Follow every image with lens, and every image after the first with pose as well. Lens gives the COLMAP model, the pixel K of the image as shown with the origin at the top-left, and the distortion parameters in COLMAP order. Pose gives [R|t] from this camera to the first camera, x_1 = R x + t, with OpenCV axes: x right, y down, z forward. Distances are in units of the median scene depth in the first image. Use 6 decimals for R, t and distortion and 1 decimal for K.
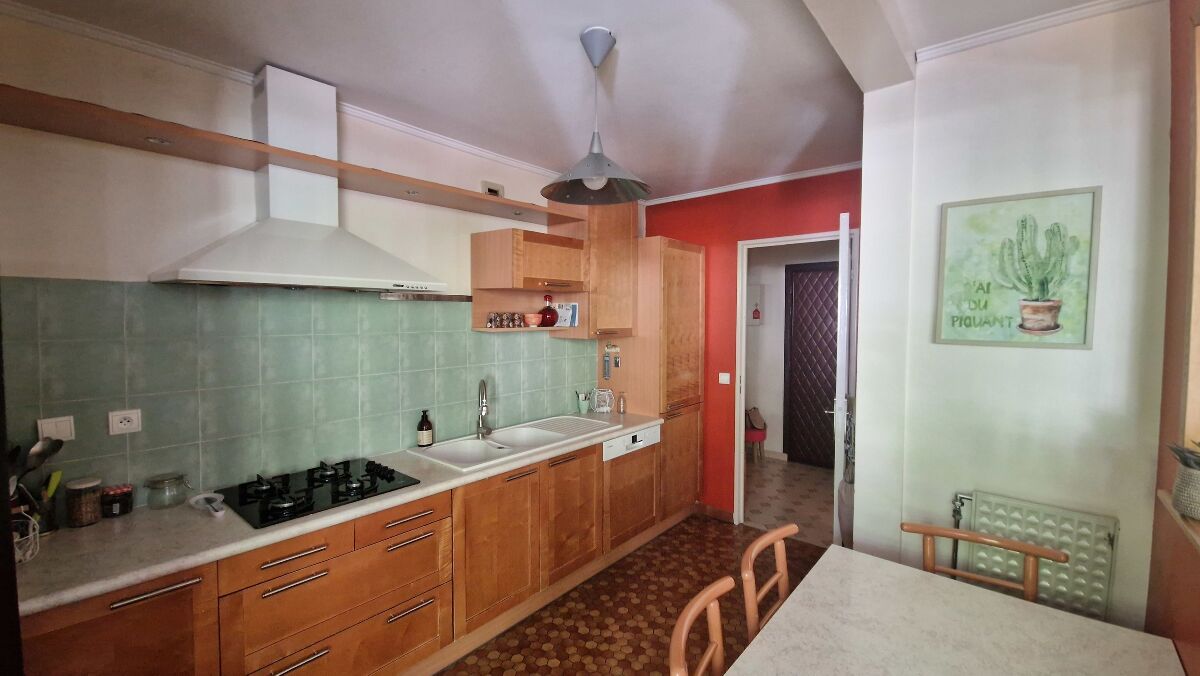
lens RADIAL K [[480.7, 0, 597.2], [0, 480.7, 335.1], [0, 0, 1]] dist [0.000999, -0.002149]
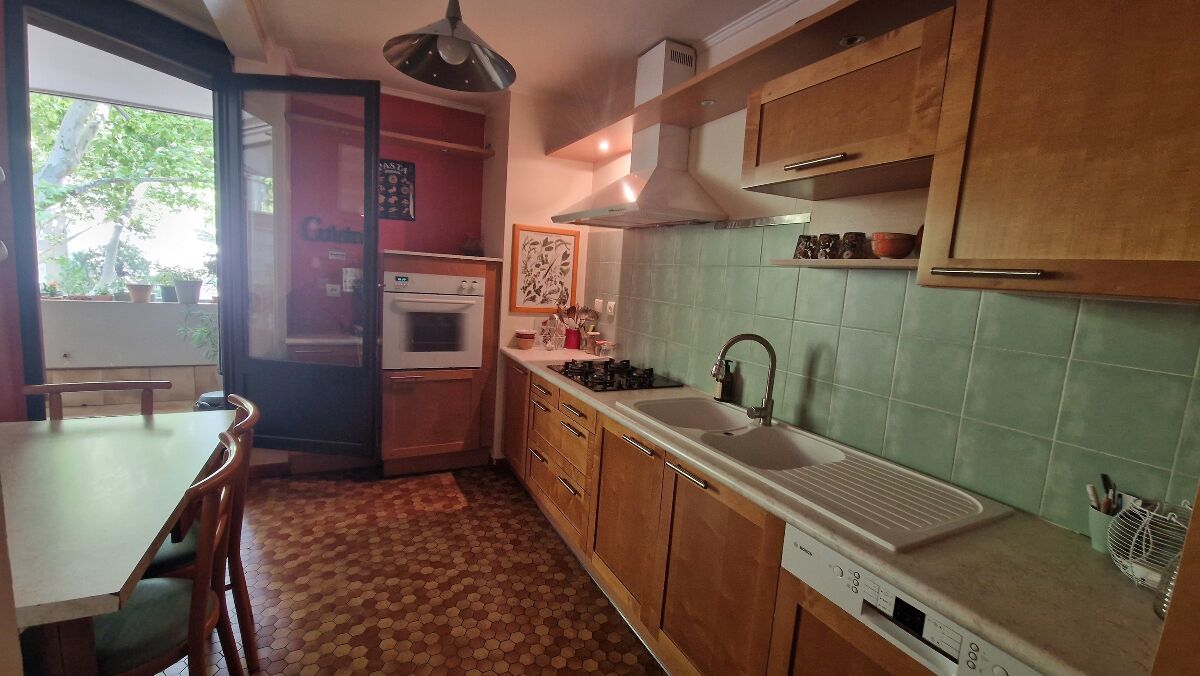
lens RADIAL K [[480.7, 0, 597.2], [0, 480.7, 335.1], [0, 0, 1]] dist [0.000999, -0.002149]
pose [[-0.370916, 0.089896, -0.924305, 0.484533], [-0.098186, 0.985929, 0.135291, 0.024293], [0.923461, 0.140936, -0.356871, 1.063200]]
